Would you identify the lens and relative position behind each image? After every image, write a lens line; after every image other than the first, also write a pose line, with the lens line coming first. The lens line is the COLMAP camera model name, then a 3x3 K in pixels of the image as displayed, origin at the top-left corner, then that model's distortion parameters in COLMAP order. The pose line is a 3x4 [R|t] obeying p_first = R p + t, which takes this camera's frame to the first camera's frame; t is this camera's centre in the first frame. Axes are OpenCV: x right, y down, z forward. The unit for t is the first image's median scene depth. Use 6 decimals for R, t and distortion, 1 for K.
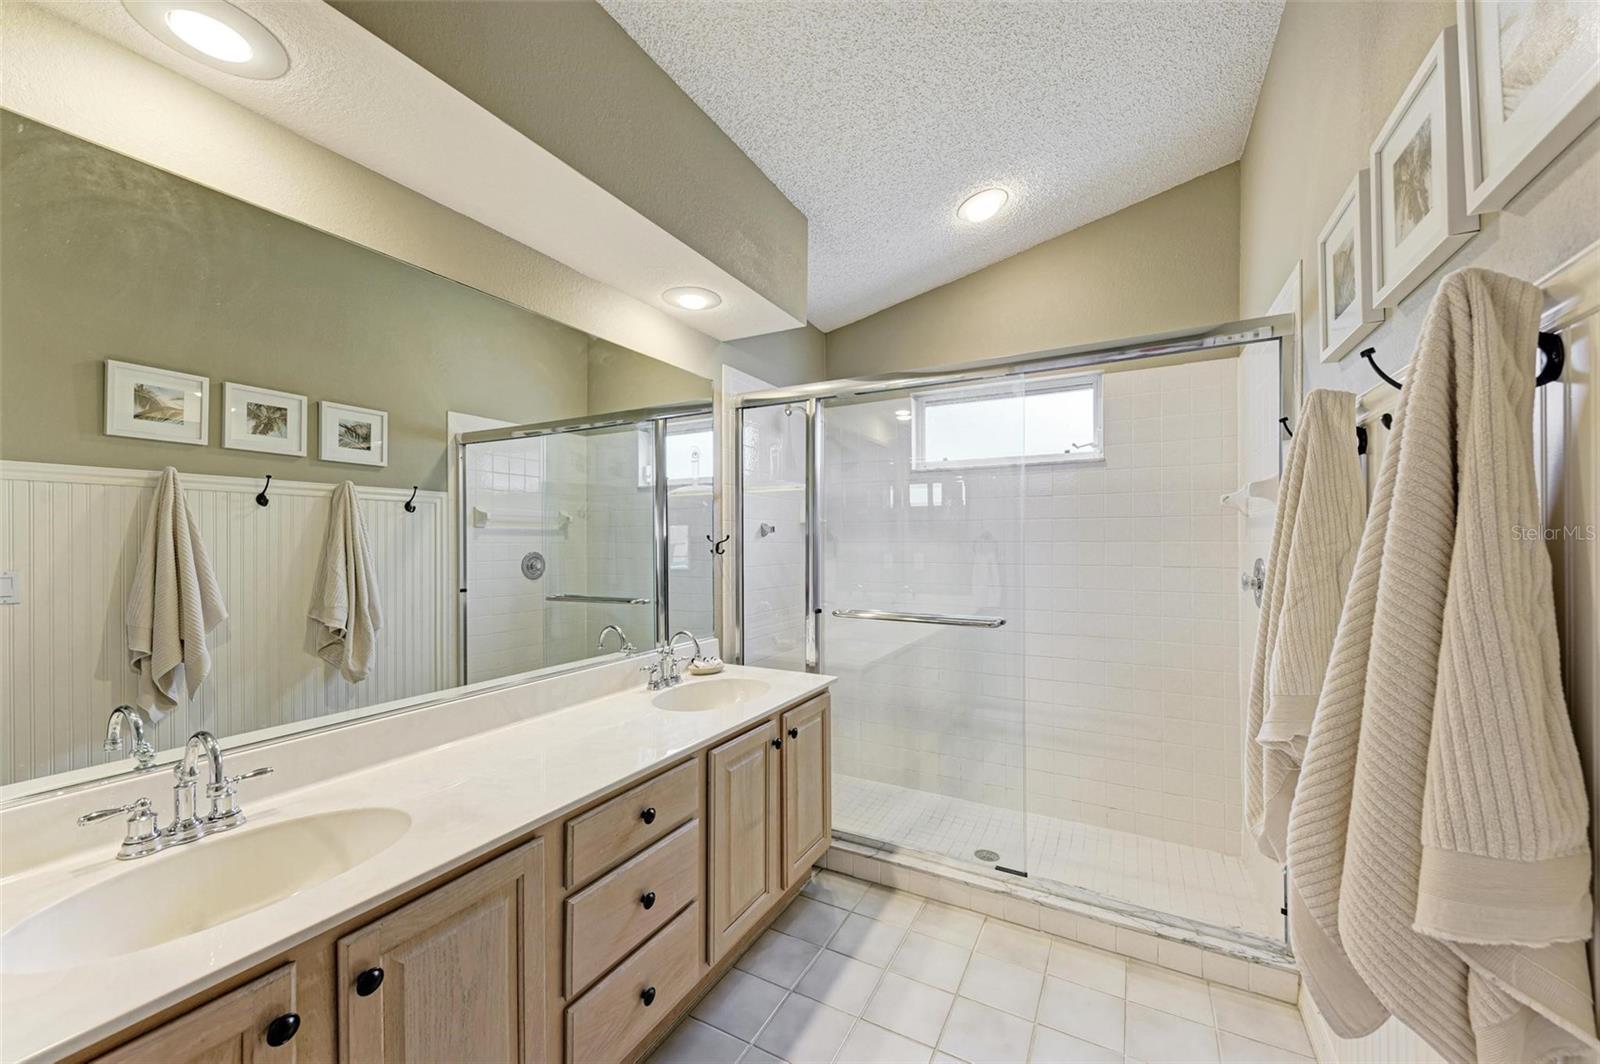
lens RADIAL K [[605.8, 0, 799.0], [0, 605.8, 535.7], [0, 0, 1]] dist [0.007721, -0.000291]
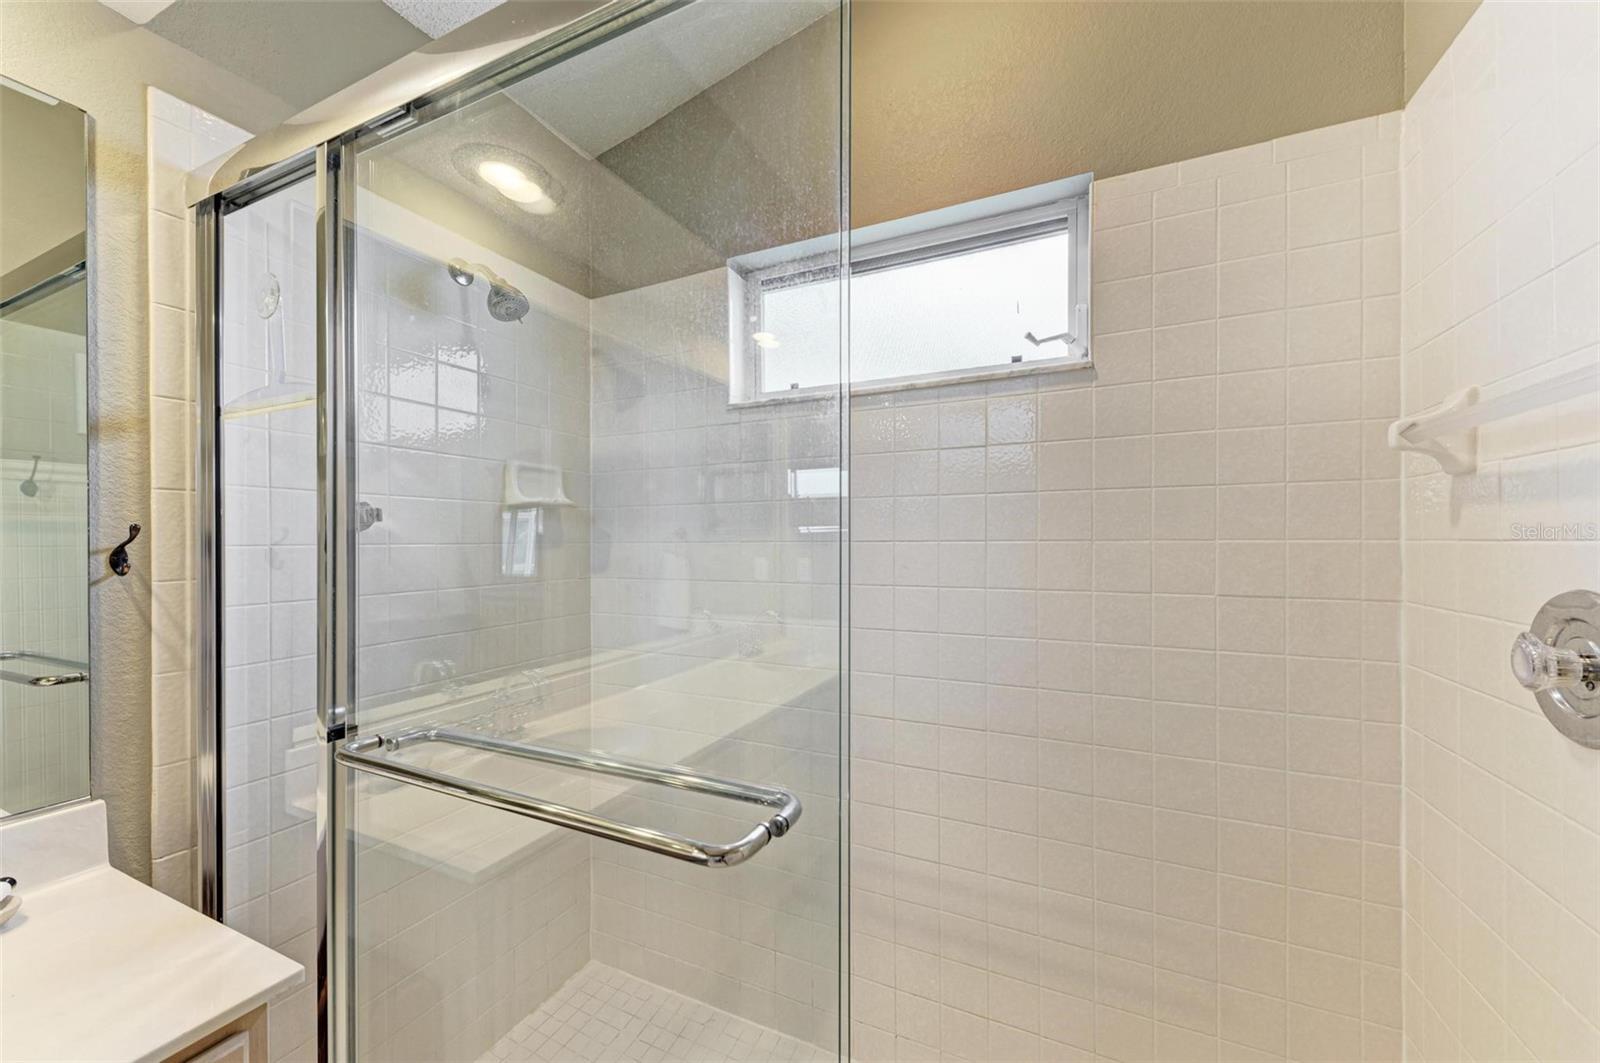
lens RADIAL K [[605.8, 0, 801.1], [0, 605.8, 535.3], [0, 0, 1]] dist [0.007721, -0.000291]
pose [[0.998406, -0.002688, 0.056381, 0.238385], [0.002422, 0.999986, 0.004775, 0.002909], [-0.056393, -0.004630, 0.998398, 0.515464]]
